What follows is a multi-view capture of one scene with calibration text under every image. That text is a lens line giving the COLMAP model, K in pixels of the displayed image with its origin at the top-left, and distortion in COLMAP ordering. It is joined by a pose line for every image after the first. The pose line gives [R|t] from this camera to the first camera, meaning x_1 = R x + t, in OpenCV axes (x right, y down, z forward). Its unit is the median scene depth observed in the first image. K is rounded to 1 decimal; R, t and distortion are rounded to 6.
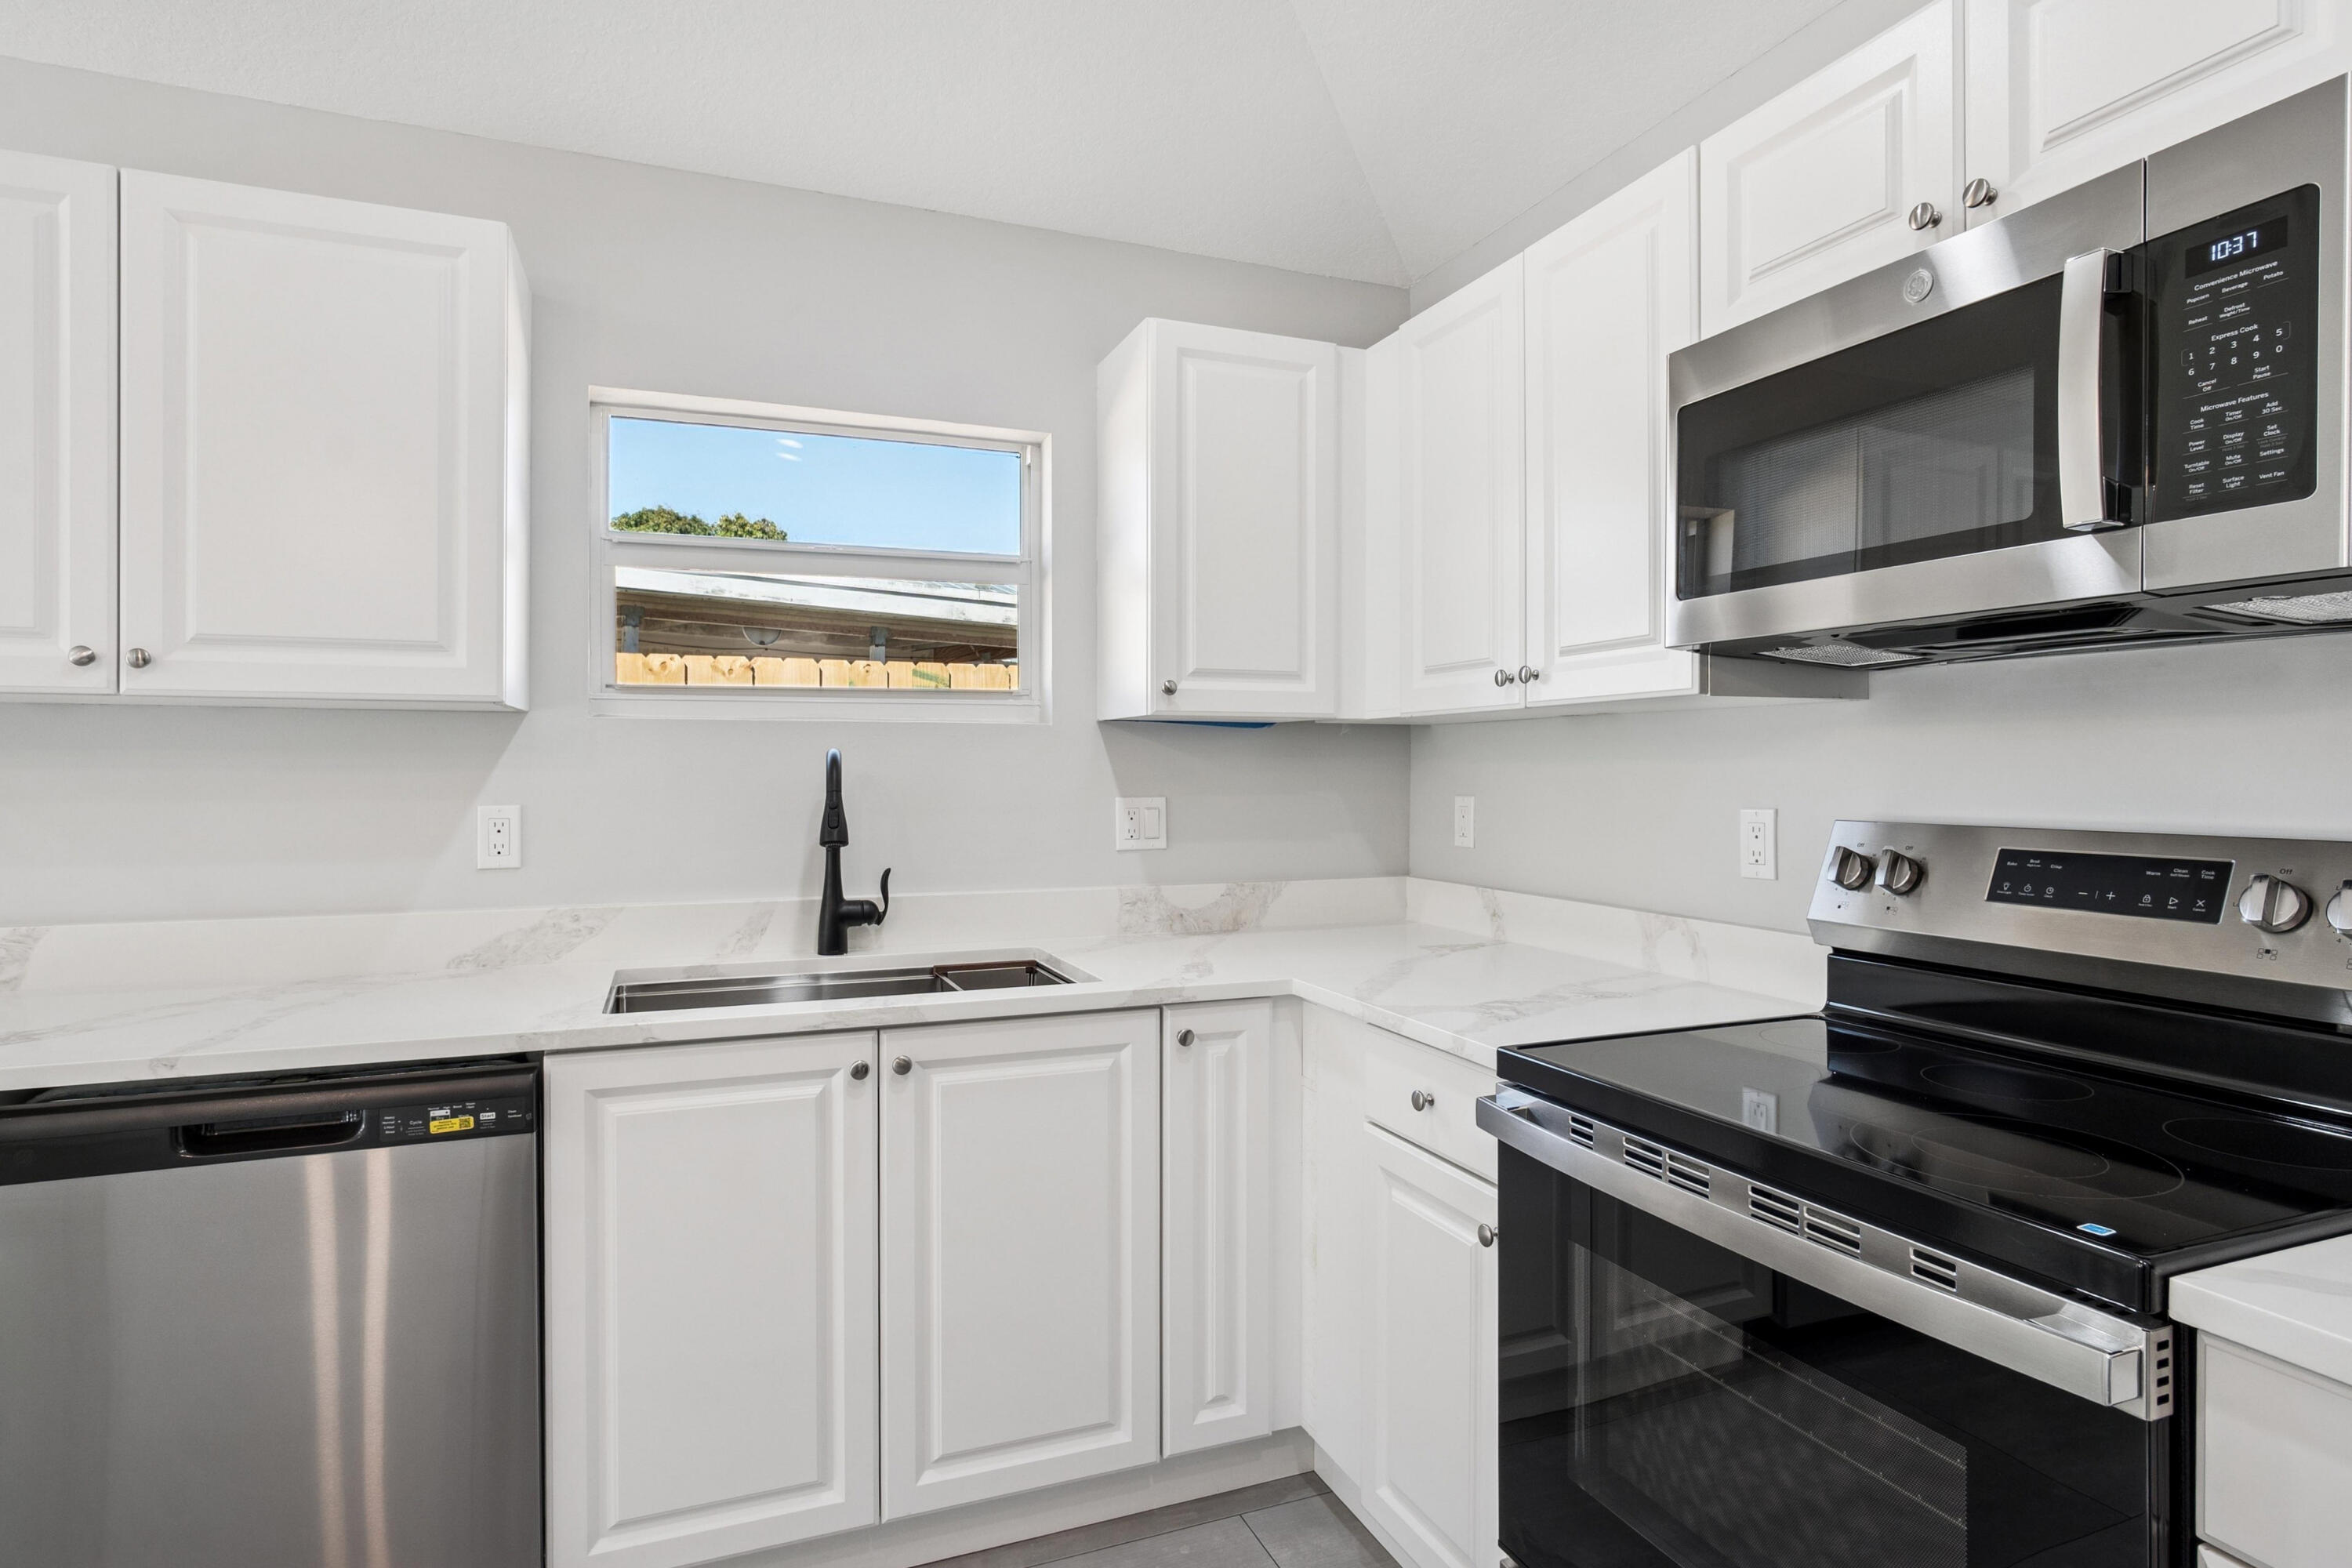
lens RADIAL K [[1244.6, 0, 1186.9], [0, 1244.6, 776.6], [0, 0, 1]] dist [-0.008747, 0.000443]
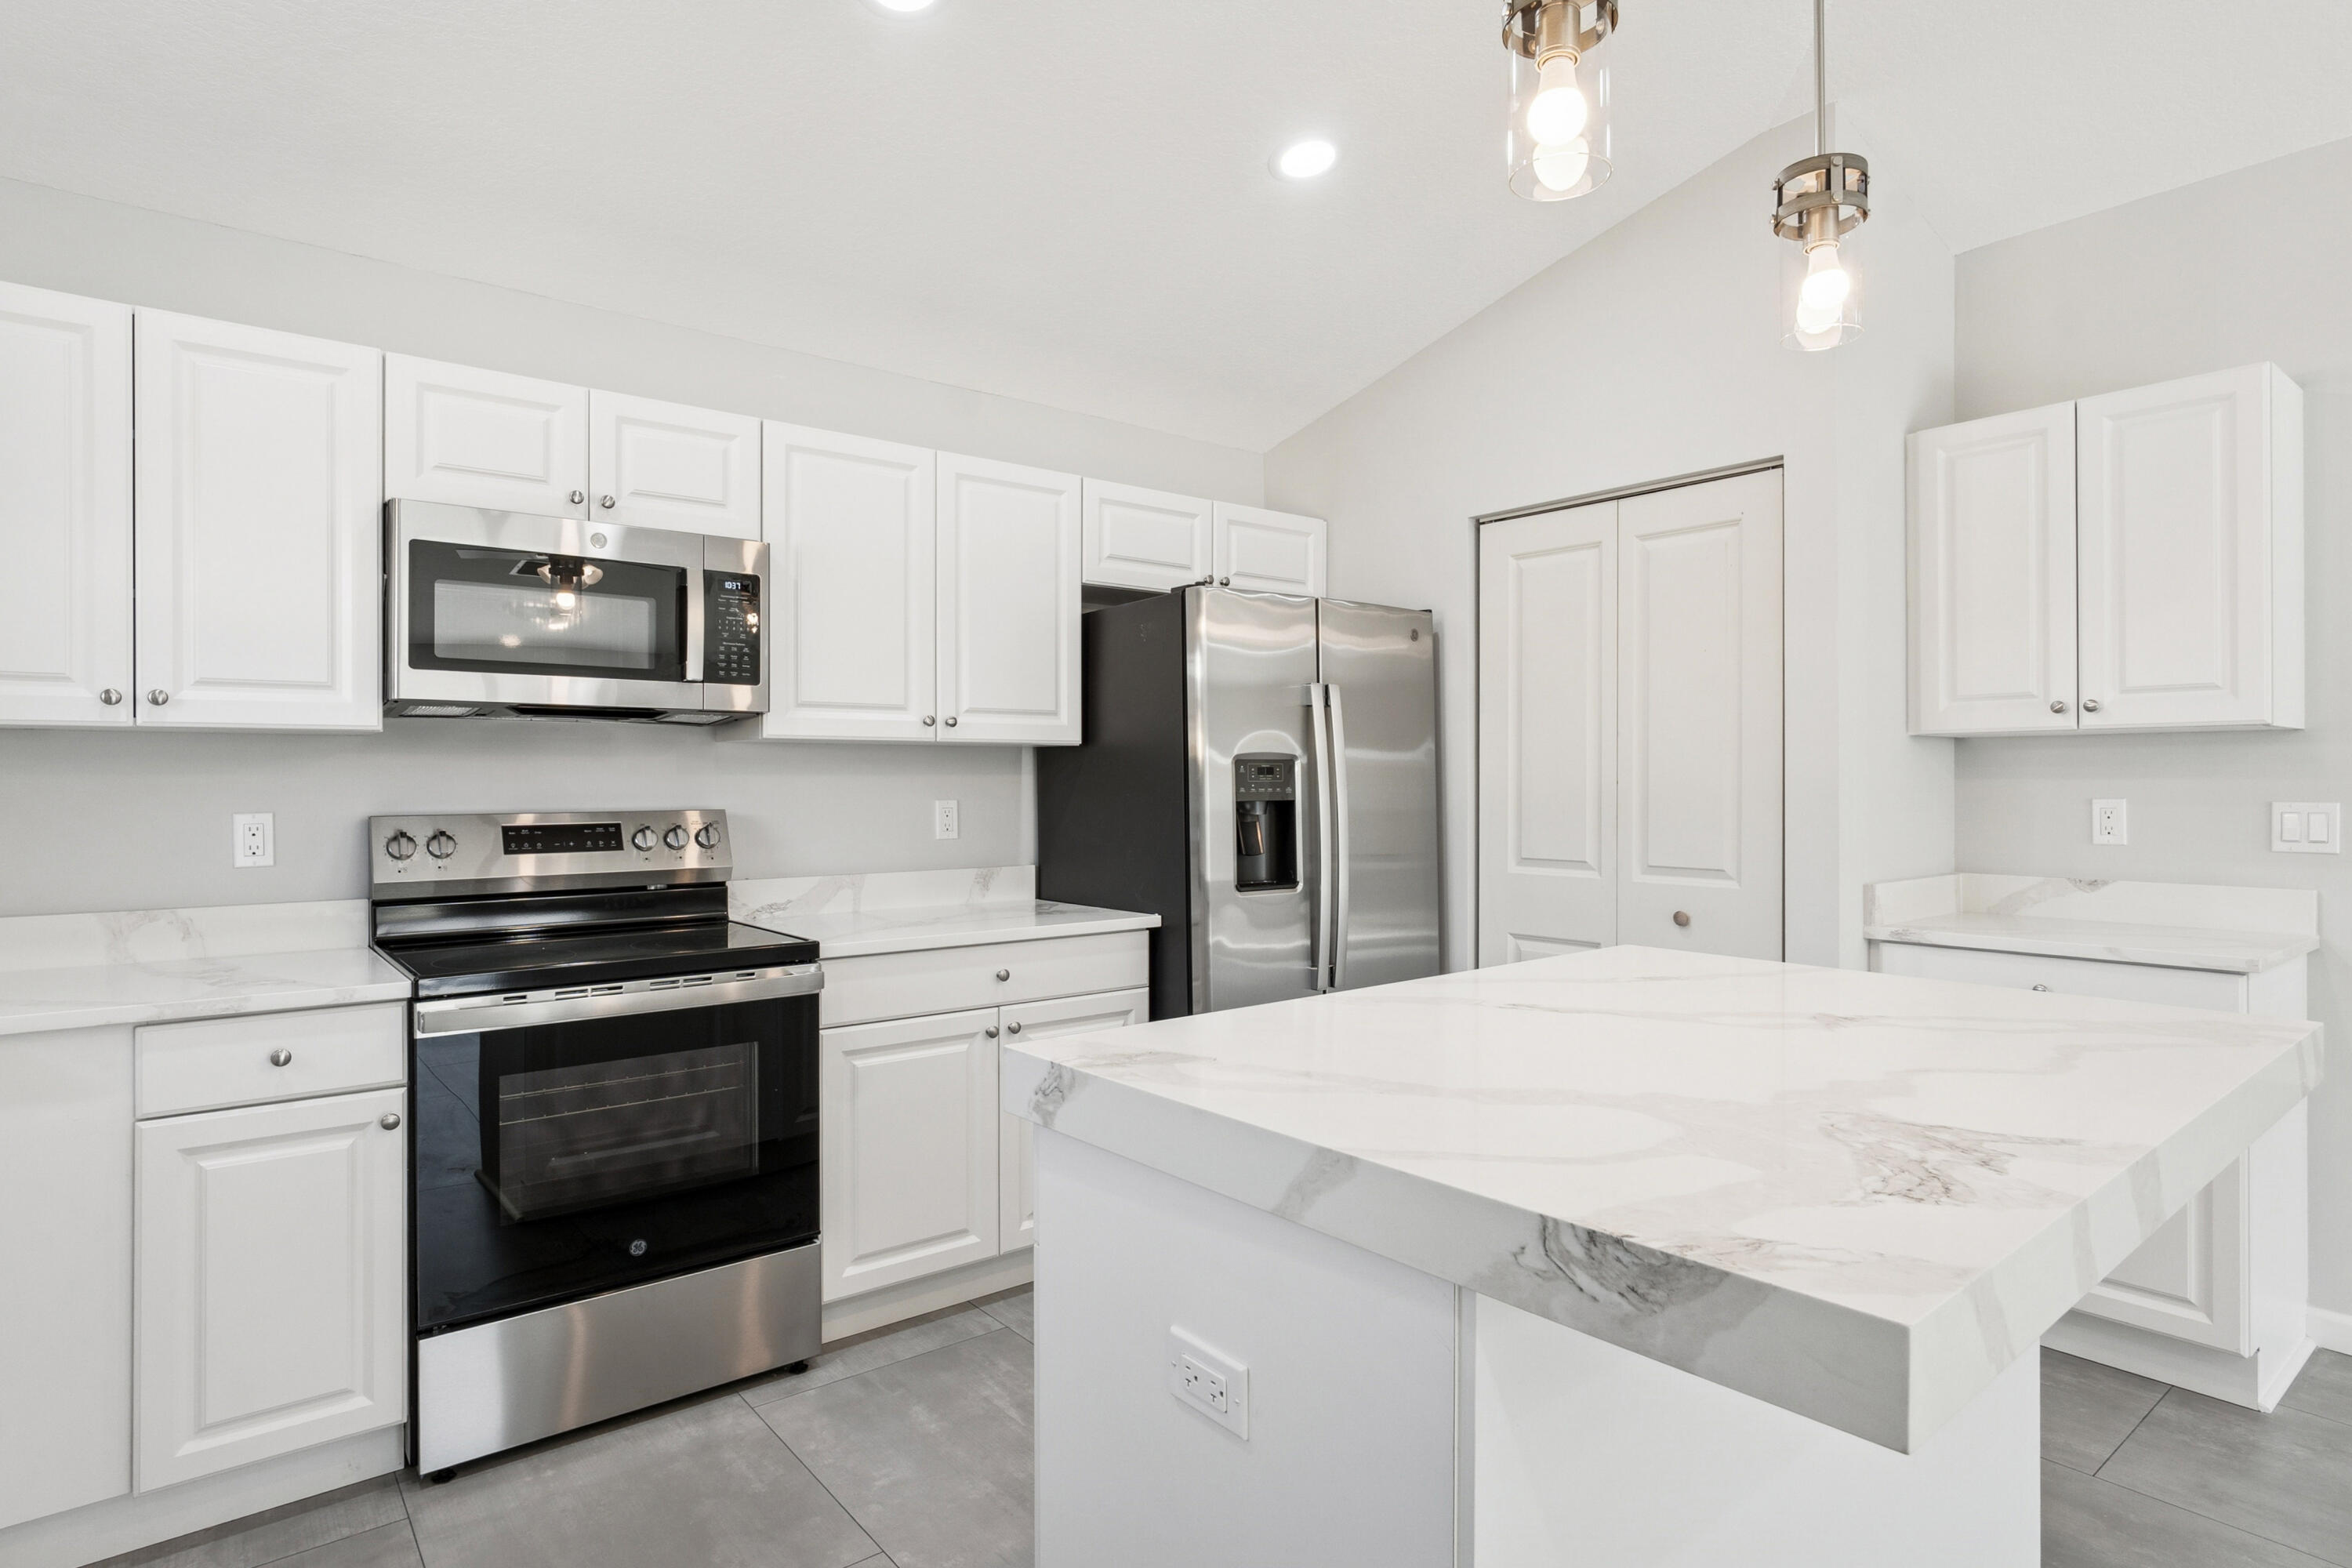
lens RADIAL K [[1254.6, 0, 1198.0], [0, 1254.6, 781.2], [0, 0, 1]] dist [-0.009653, 0.009403]
pose [[-0.302229, 0.000821, 0.953235, -1.128958], [0.009060, 0.999957, 0.002011, -0.000896], [-0.953192, 0.009244, -0.302223, 0.476918]]
